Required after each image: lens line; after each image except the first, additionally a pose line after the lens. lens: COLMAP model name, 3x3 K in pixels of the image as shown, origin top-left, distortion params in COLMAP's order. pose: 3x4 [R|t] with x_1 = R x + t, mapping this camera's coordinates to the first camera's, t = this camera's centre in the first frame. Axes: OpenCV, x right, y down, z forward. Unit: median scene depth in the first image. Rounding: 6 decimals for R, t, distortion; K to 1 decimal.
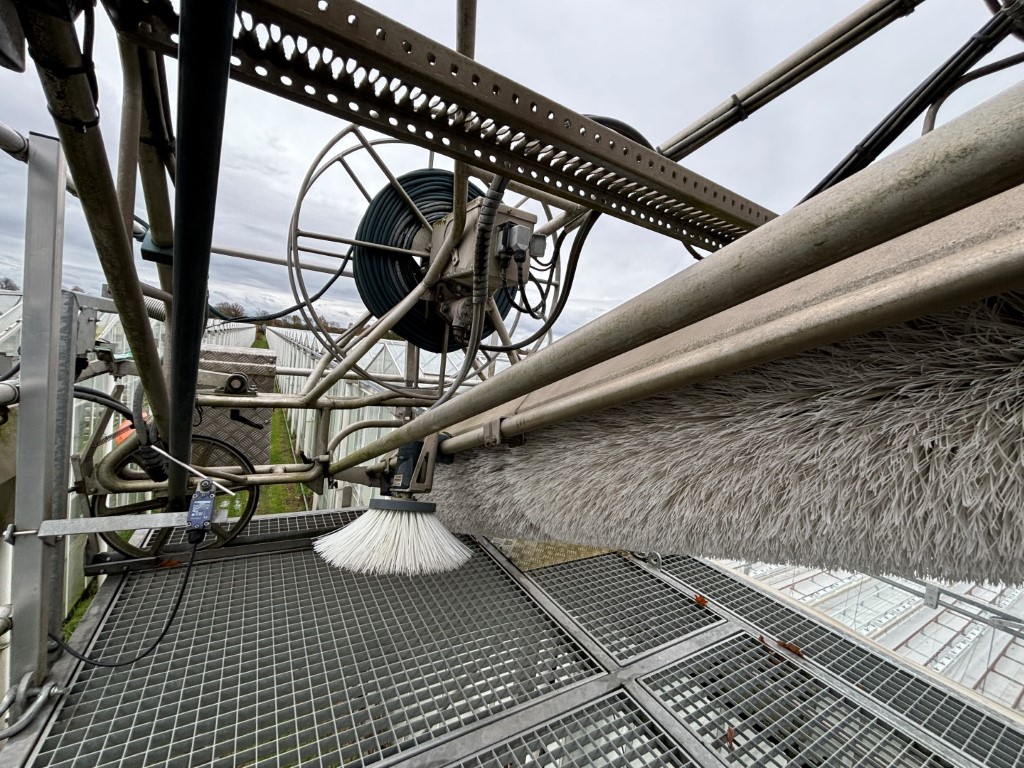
lens RADIAL K [[413.6, 0, 509.3], [0, 413.6, 383.7], [0, 0, 1]] dist [-0.001275, 0.000247]
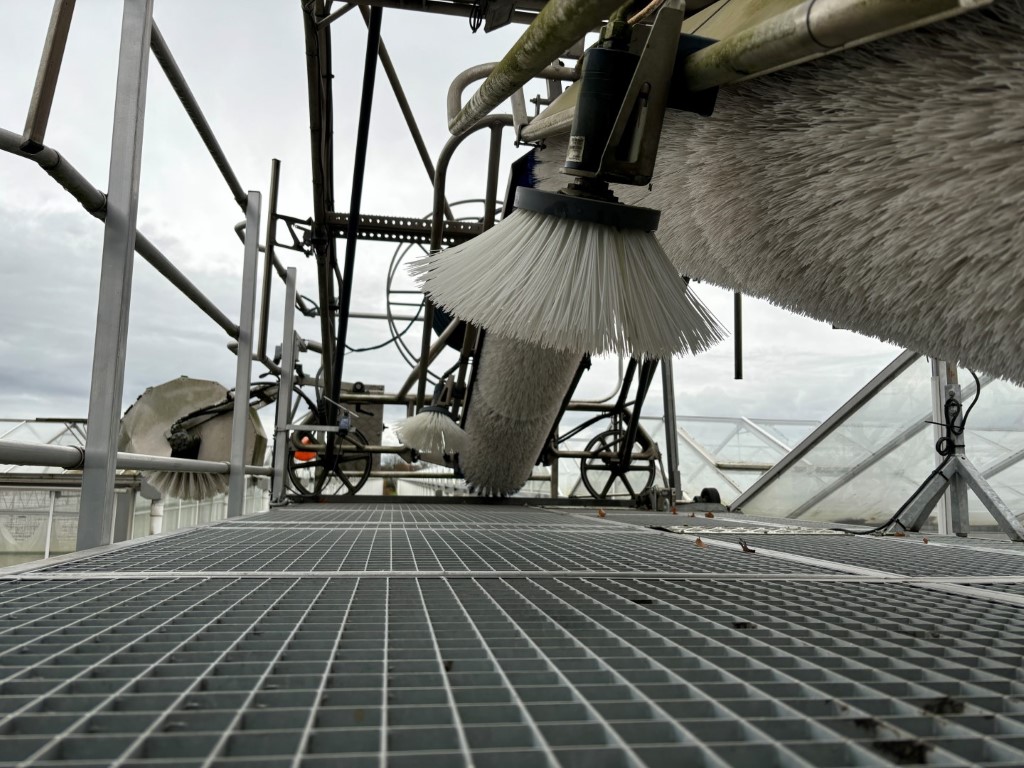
lens RADIAL K [[772.7, 0, 512.0], [0, 772.7, 384.0], [0, 0, 1]] dist [0.004447, 0.001073]
pose [[0.920503, -0.152634, -0.359689, 0.962759], [0.059097, 0.964341, -0.257979, 0.785501], [0.386240, 0.216214, 0.896700, -1.459387]]
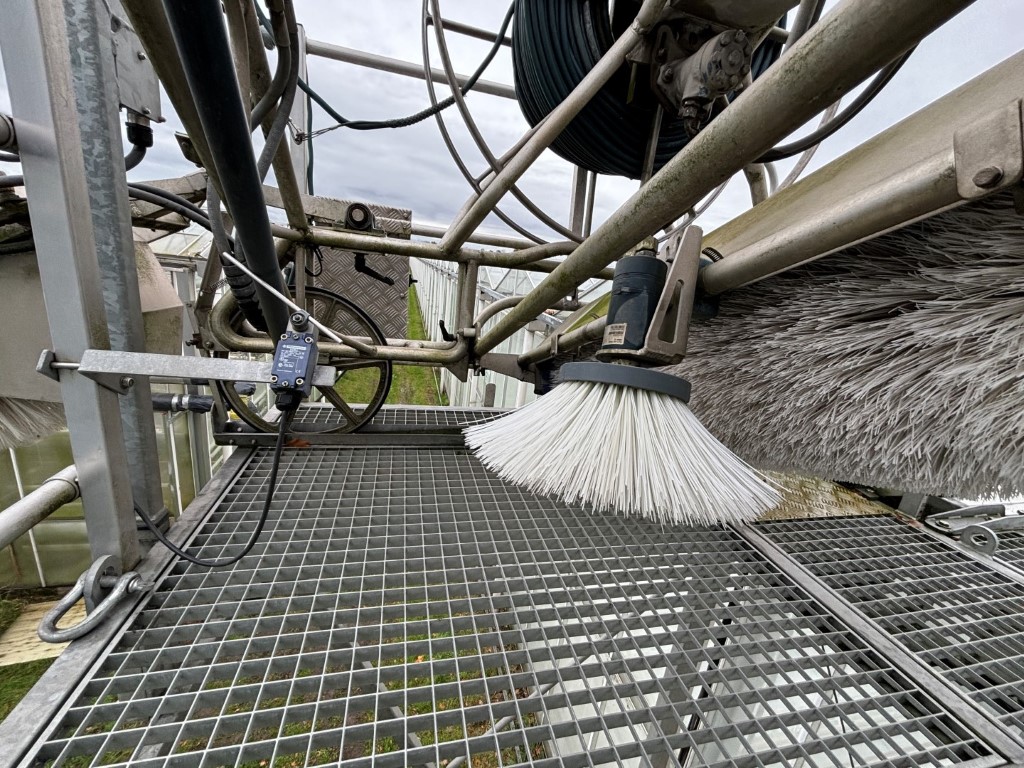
lens RADIAL K [[401.6, 0, 504.5], [0, 401.6, 385.4], [0, 0, 1]] dist [-0.001707, 0.000167]
pose [[0.952752, 0.078074, -0.293543, -0.183151], [-0.026518, 0.984092, 0.175671, 0.155941], [0.302588, -0.159586, 0.939666, 0.358931]]
